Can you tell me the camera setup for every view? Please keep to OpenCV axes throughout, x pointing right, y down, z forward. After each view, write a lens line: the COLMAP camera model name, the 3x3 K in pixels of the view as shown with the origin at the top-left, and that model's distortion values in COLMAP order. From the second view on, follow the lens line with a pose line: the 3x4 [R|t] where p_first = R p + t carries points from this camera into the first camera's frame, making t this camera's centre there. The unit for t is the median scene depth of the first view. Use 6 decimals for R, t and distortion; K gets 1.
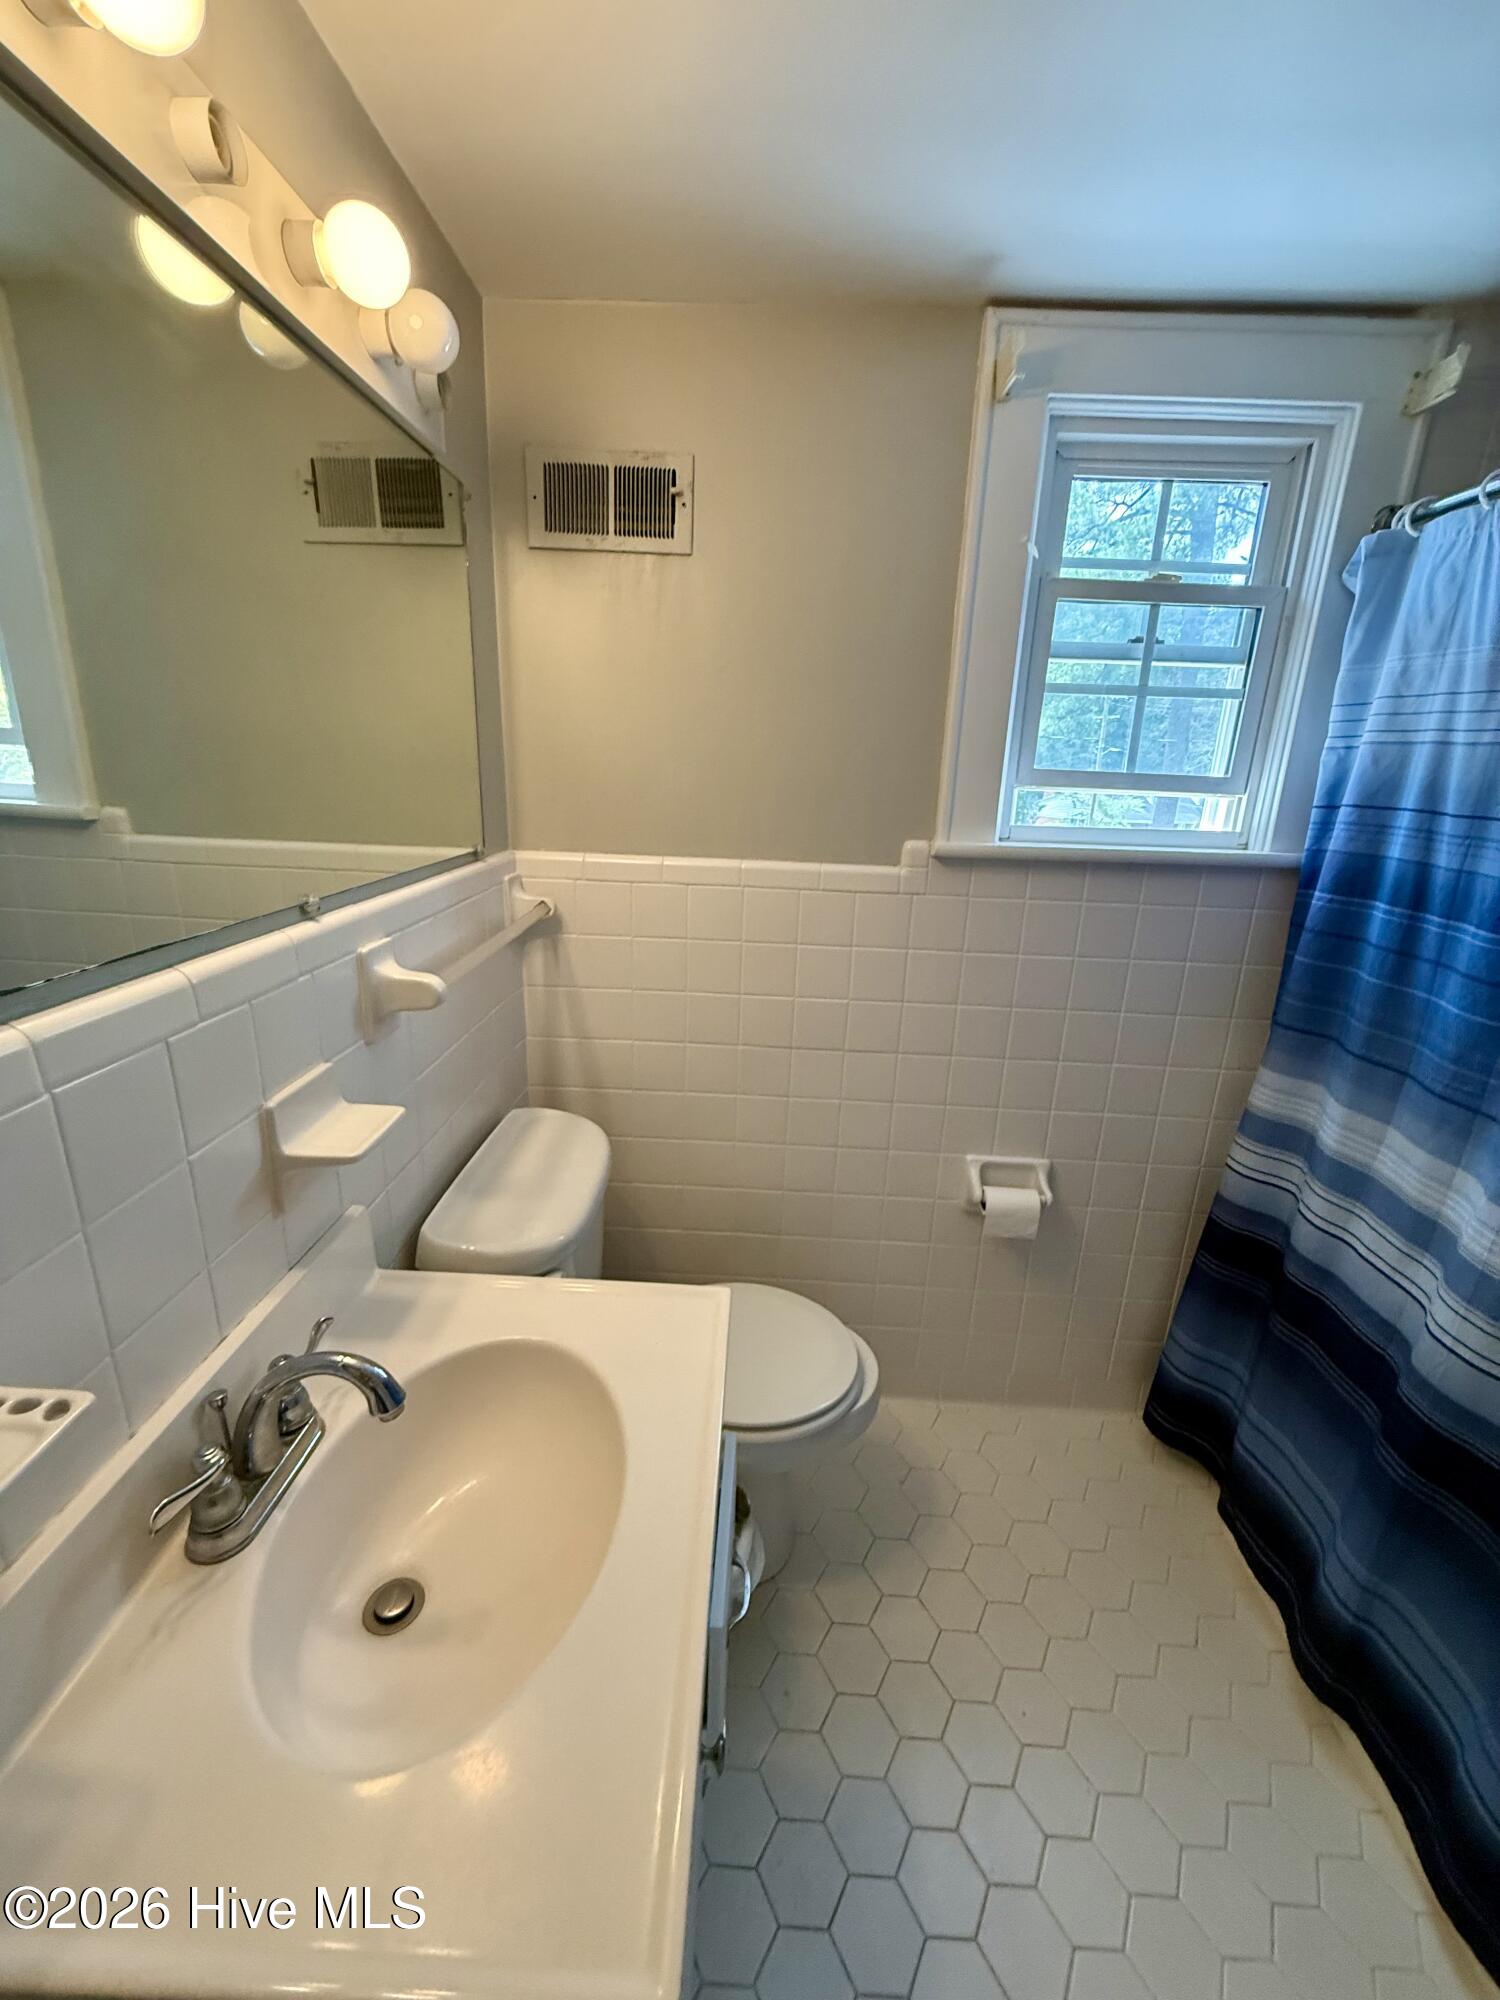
lens RADIAL K [[800.8, 0, 748.8], [0, 800.8, 997.2], [0, 0, 1]] dist [-0.001192, 0.000627]
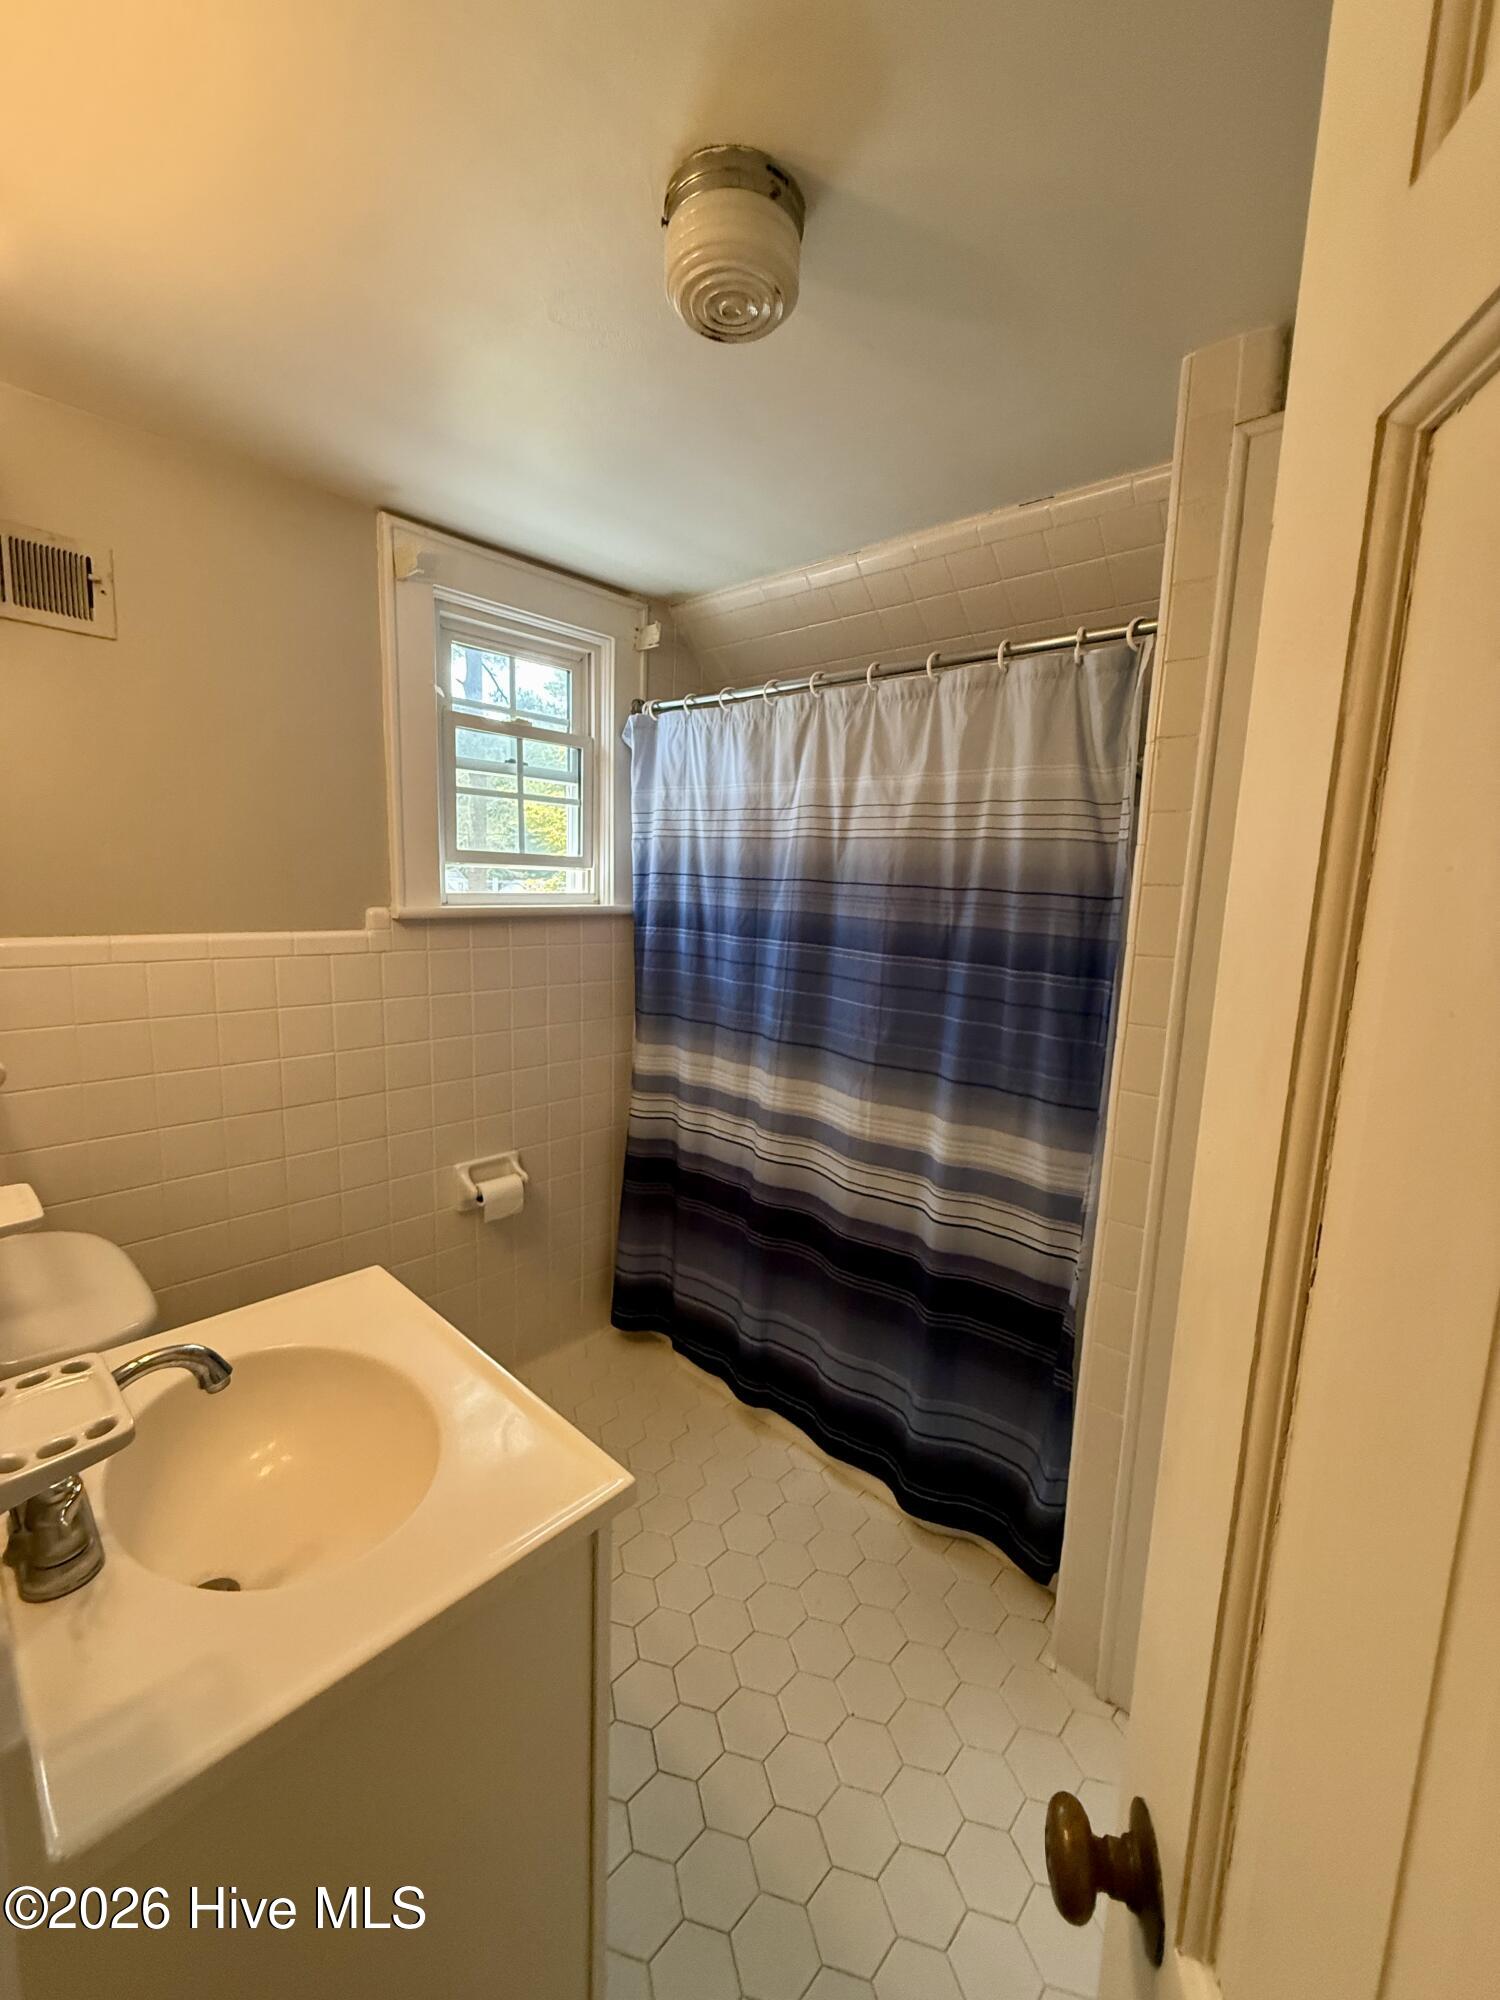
lens RADIAL K [[800.8, 0, 752.4], [0, 800.8, 996.9], [0, 0, 1]] dist [-0.001192, 0.000627]
pose [[0.658804, -0.124587, 0.741927, -0.343444], [0.201932, 0.979287, -0.014863, 0.069533], [-0.724707, 0.159610, 0.670316, -0.193215]]
